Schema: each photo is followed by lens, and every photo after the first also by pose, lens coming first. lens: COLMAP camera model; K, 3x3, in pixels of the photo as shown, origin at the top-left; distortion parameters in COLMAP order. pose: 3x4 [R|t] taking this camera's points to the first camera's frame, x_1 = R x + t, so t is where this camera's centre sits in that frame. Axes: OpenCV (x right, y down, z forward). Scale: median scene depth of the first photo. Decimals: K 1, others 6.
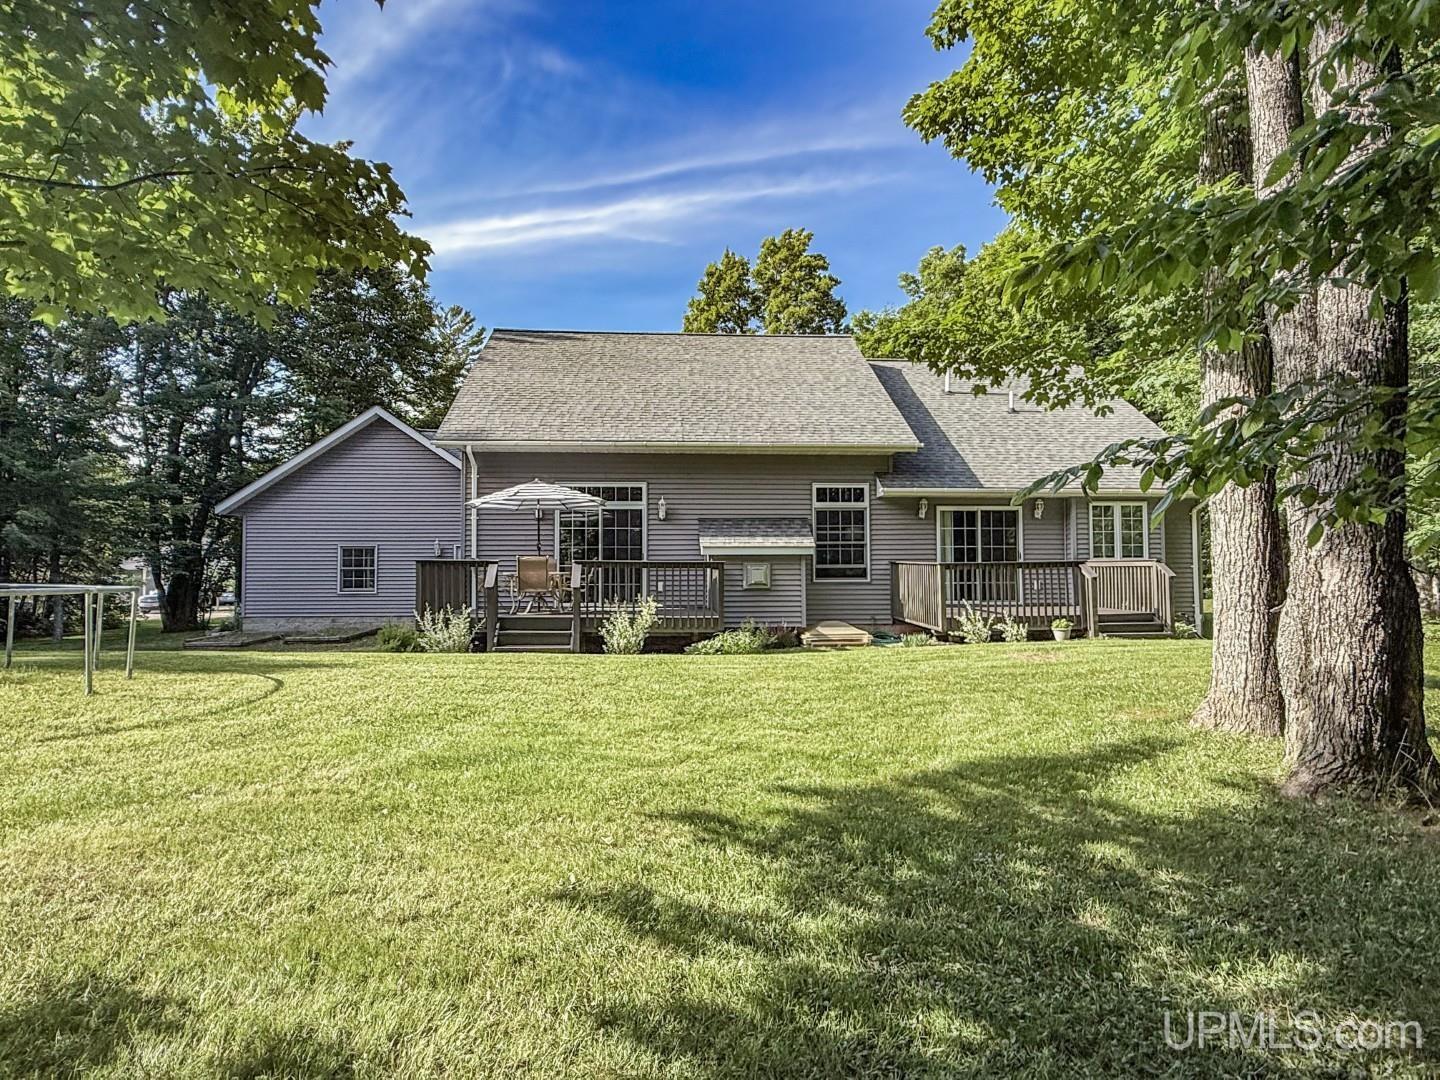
lens RADIAL K [[815.0, 0, 720.0], [0, 815.0, 540.0], [0, 0, 1]] dist [-0.002540, -0.001470]
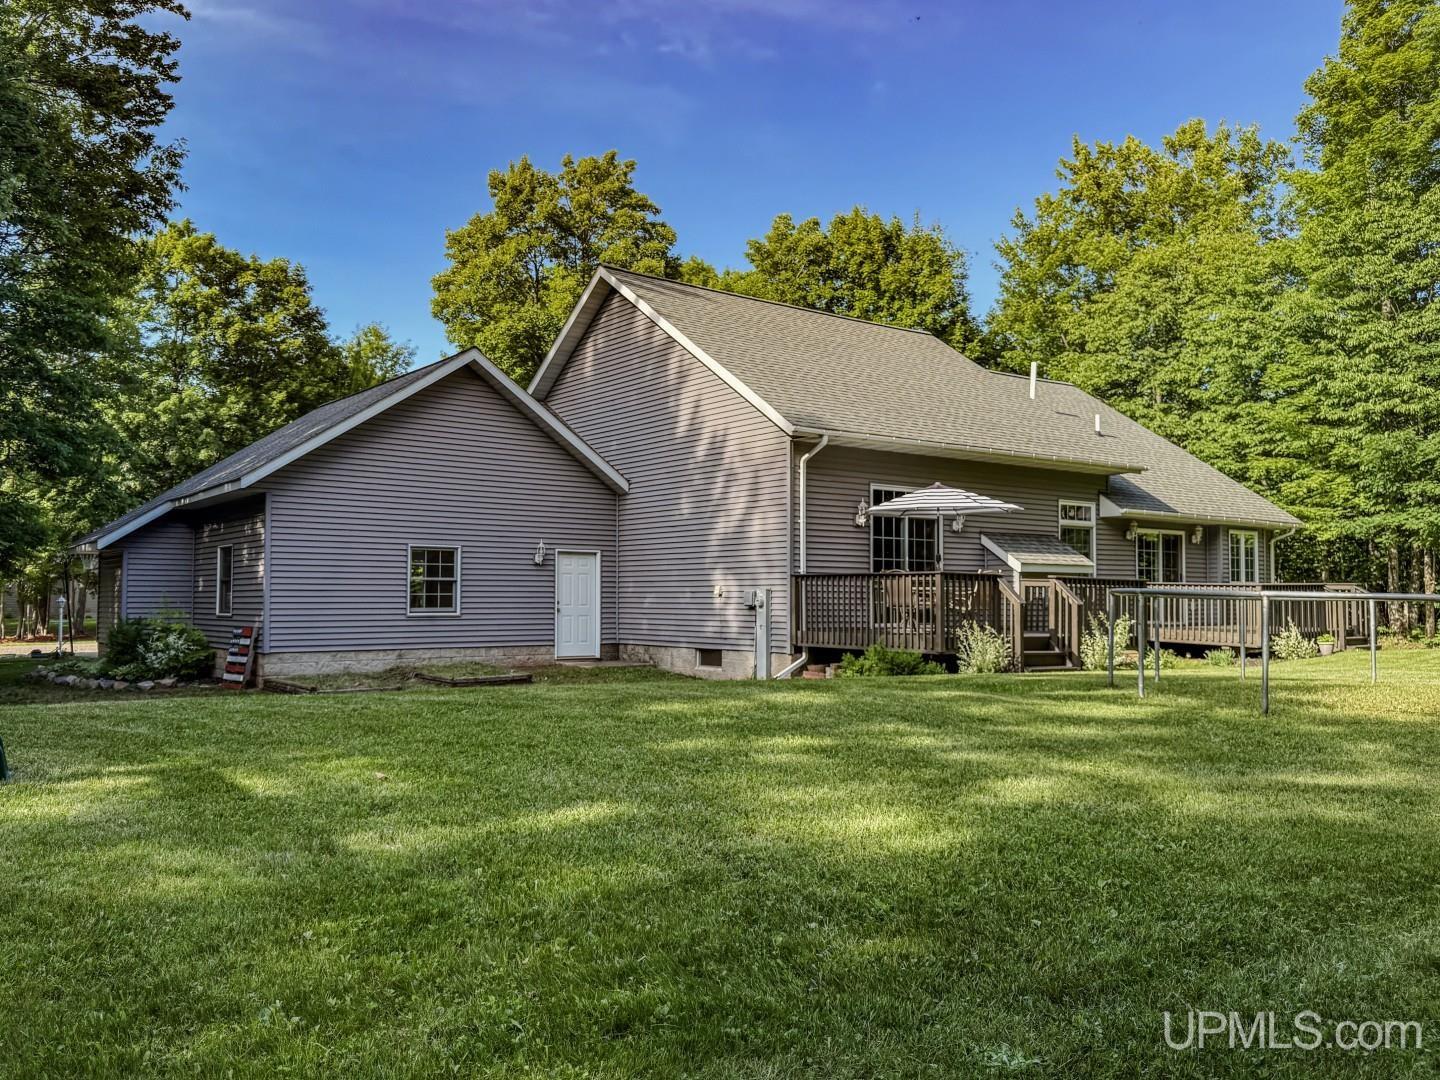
lens RADIAL K [[1109.5, 0, 720.0], [0, 1109.5, 540.0], [0, 0, 1]] dist [0.100619, 0.000900]
pose [[0.844238, 0.034612, 0.534850, -0.944390], [-0.030813, 0.999397, -0.016037, 0.012215], [-0.535082, -0.002941, 0.844795, 0.084367]]
